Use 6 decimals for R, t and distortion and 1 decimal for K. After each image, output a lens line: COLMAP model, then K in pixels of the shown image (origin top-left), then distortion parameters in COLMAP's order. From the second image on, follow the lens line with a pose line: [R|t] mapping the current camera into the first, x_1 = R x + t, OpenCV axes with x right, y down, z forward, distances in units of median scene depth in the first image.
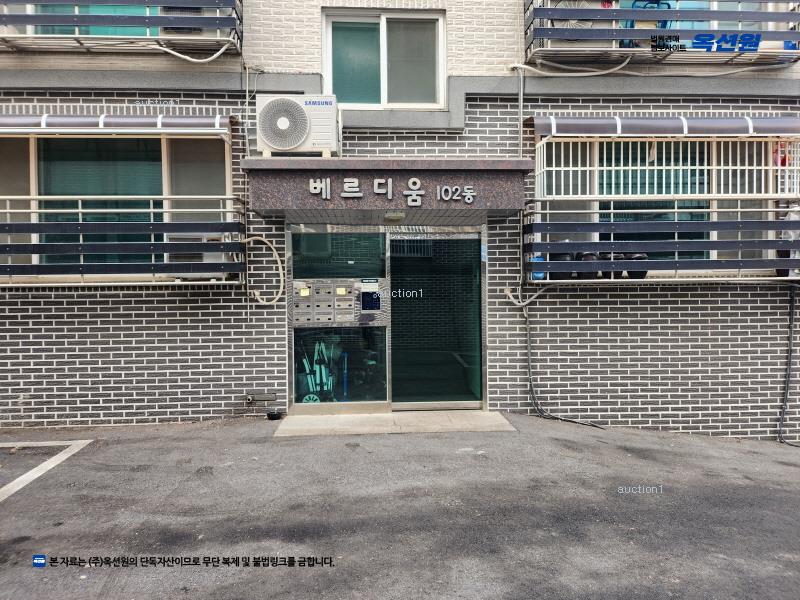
lens RADIAL K [[566.3, 0, 404.3], [0, 566.3, 297.6], [0, 0, 1]] dist [0.073257, -0.073026]
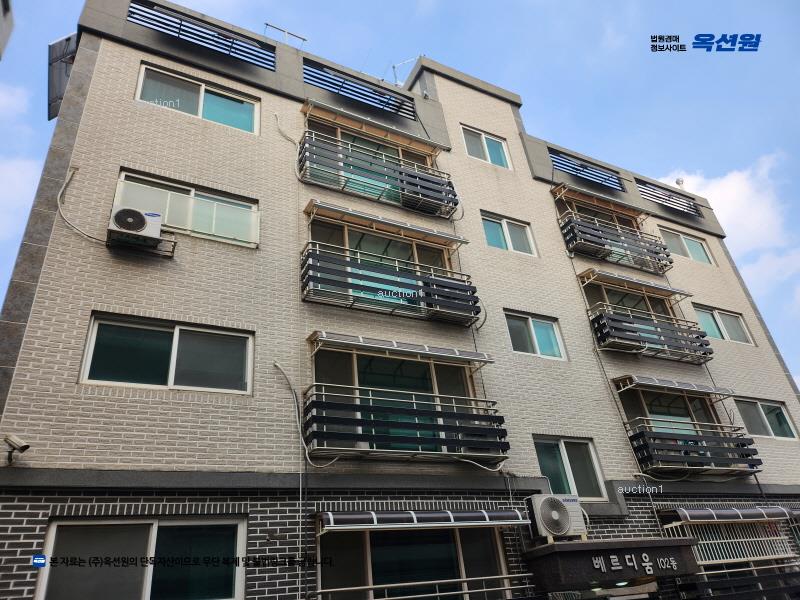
lens RADIAL K [[566.3, 0, 425.0], [0, 566.3, 291.7], [0, 0, 1]] dist [0.073257, -0.073026]
pose [[0.900335, 0.145265, 0.410238, -1.099339], [0.117777, 0.826141, -0.551017, -0.014646], [-0.418958, 0.544416, 0.726695, -0.194856]]
